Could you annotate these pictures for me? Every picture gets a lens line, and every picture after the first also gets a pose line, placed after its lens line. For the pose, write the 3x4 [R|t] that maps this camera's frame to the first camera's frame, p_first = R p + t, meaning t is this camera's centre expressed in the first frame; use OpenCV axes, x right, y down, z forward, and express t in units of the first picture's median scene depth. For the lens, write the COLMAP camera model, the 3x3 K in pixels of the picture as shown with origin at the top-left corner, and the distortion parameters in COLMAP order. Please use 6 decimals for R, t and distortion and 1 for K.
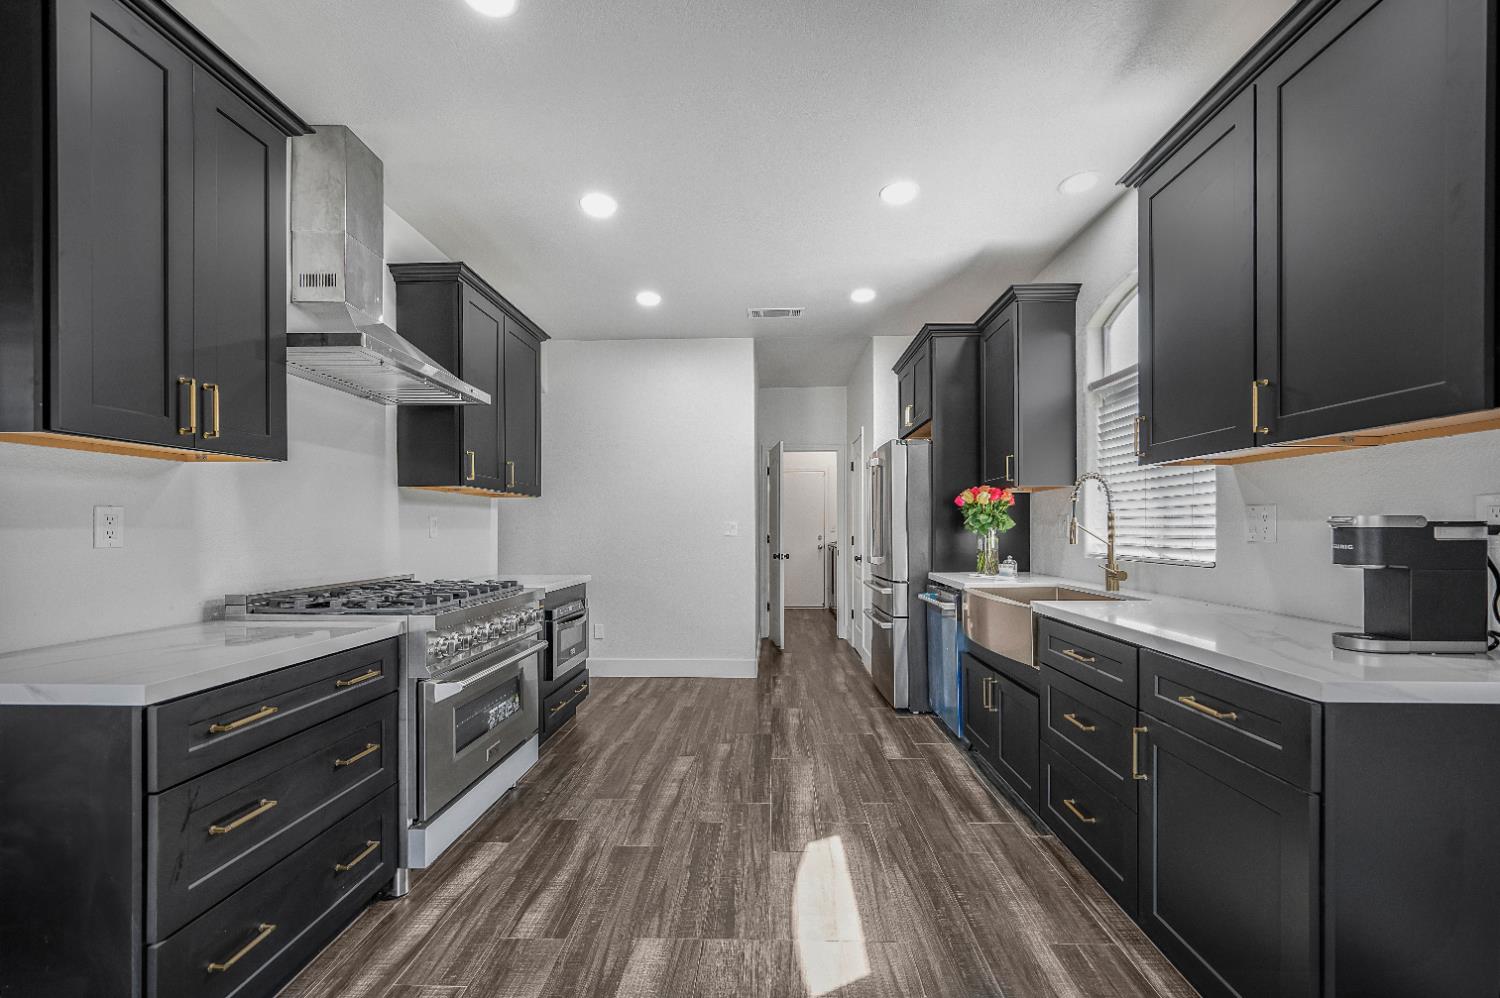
lens RADIAL K [[603.0, 0, 756.1], [0, 603.0, 527.9], [0, 0, 1]] dist [0.000402, -0.000165]
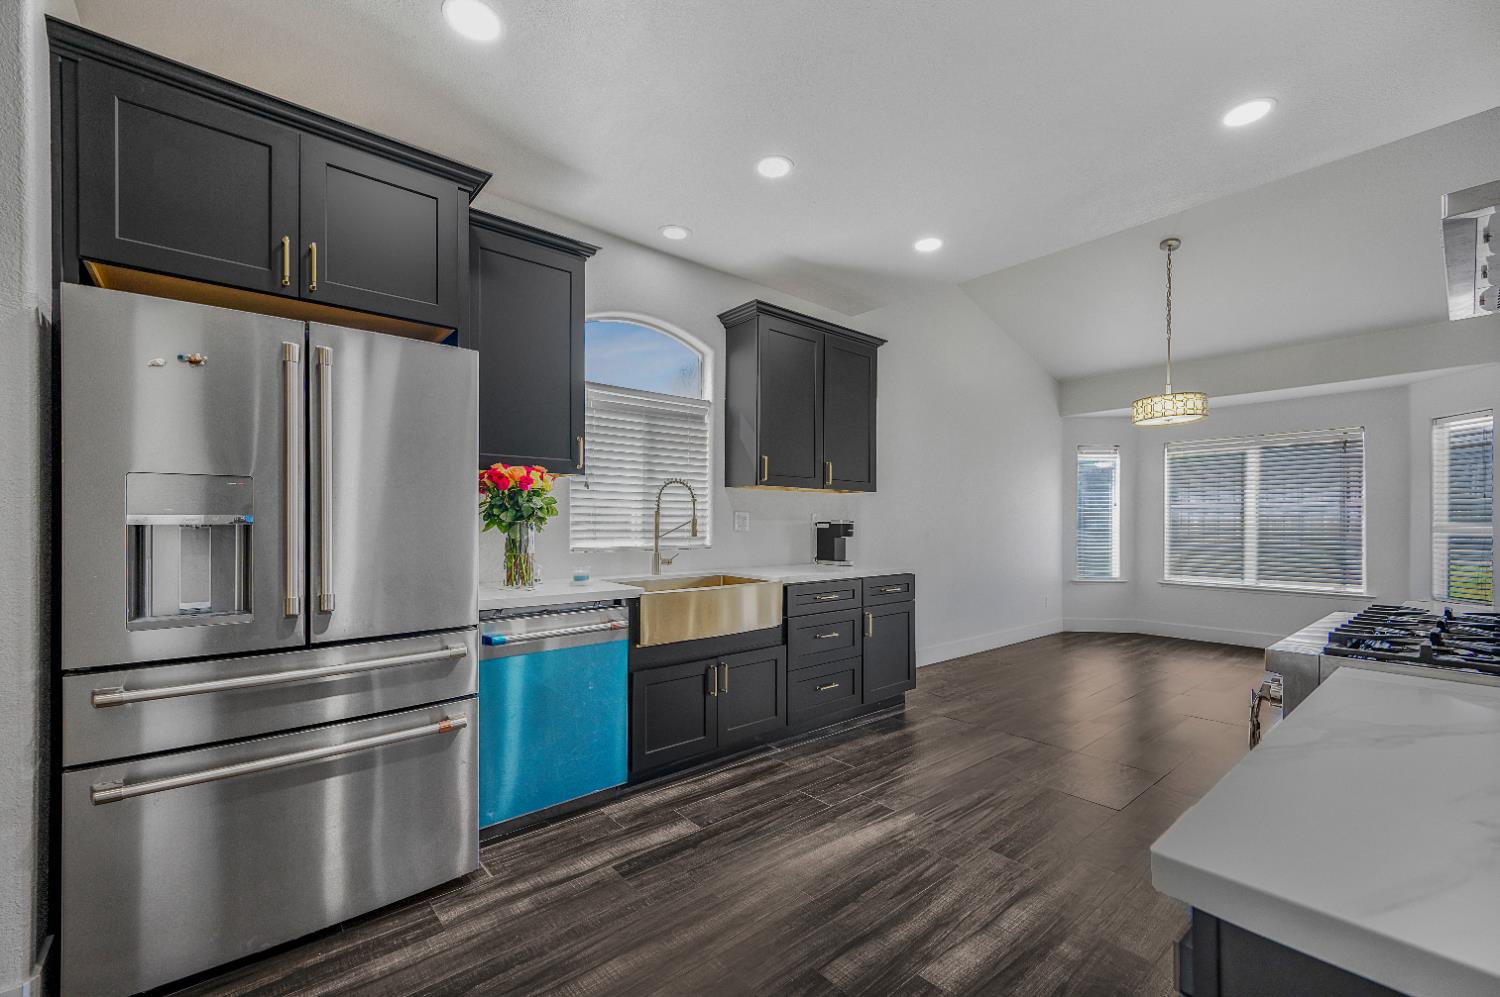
lens RADIAL K [[603.0, 0, 756.1], [0, 603.0, 527.4], [0, 0, 1]] dist [0.000402, -0.000165]
pose [[-0.663204, 0.003385, 0.748431, -0.393339], [0.004335, 0.999990, -0.000681, 0.008546], [-0.748426, 0.002793, -0.663212, 1.451252]]
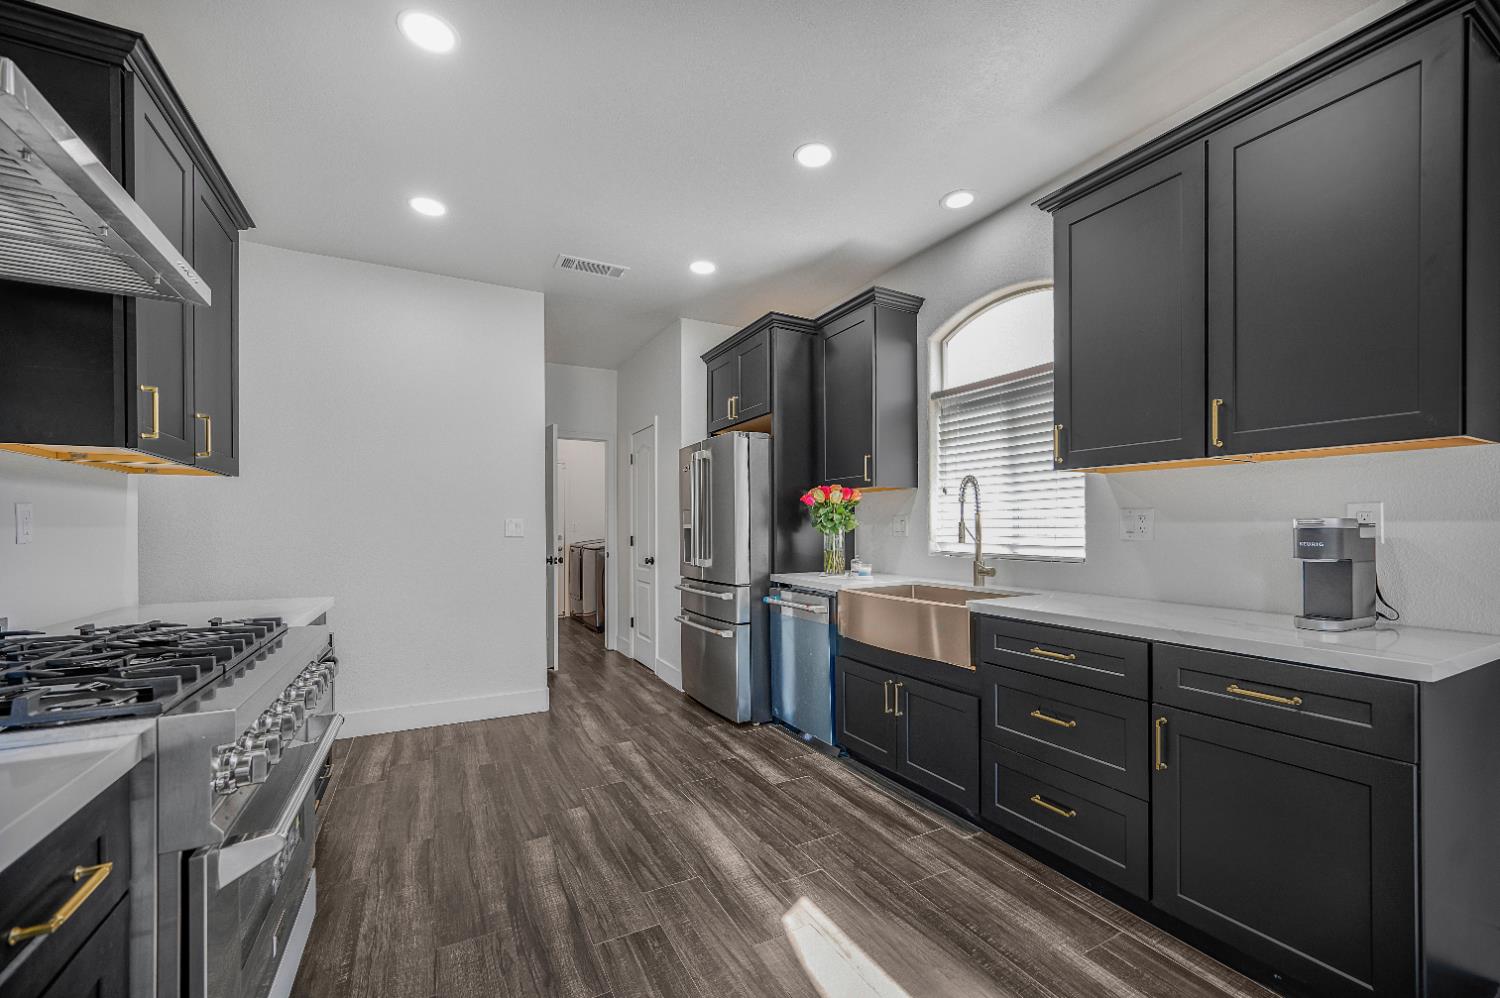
lens RADIAL K [[603.4, 0, 758.6], [0, 603.4, 526.0], [0, 0, 1]] dist [-0.000620, -0.000198]
pose [[0.864138, 0.003293, 0.503245, -0.256441], [-0.002361, 0.999994, -0.002490, 0.000537], [-0.503250, 0.000964, 0.864140, 0.234701]]
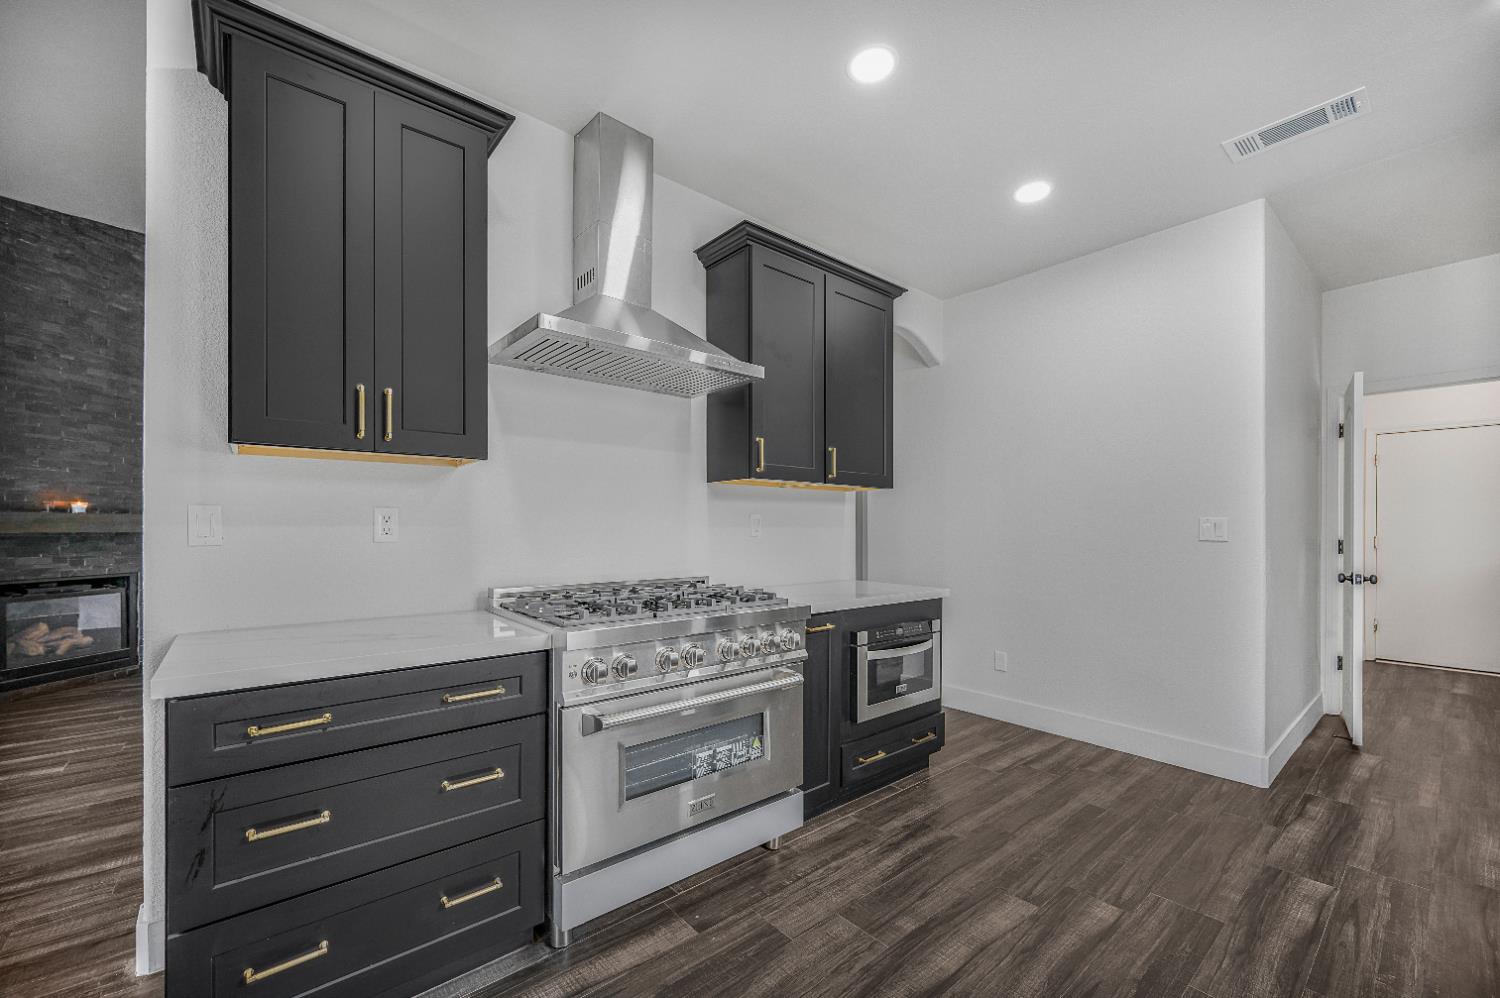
lens RADIAL K [[603.0, 0, 756.1], [0, 603.0, 527.9], [0, 0, 1]] dist [0.000402, -0.000165]
pose [[0.671134, 0.004852, -0.741320, 0.155145], [-0.003137, 0.999988, 0.003705, -0.000813], [0.741330, -0.000161, 0.671141, 0.393675]]
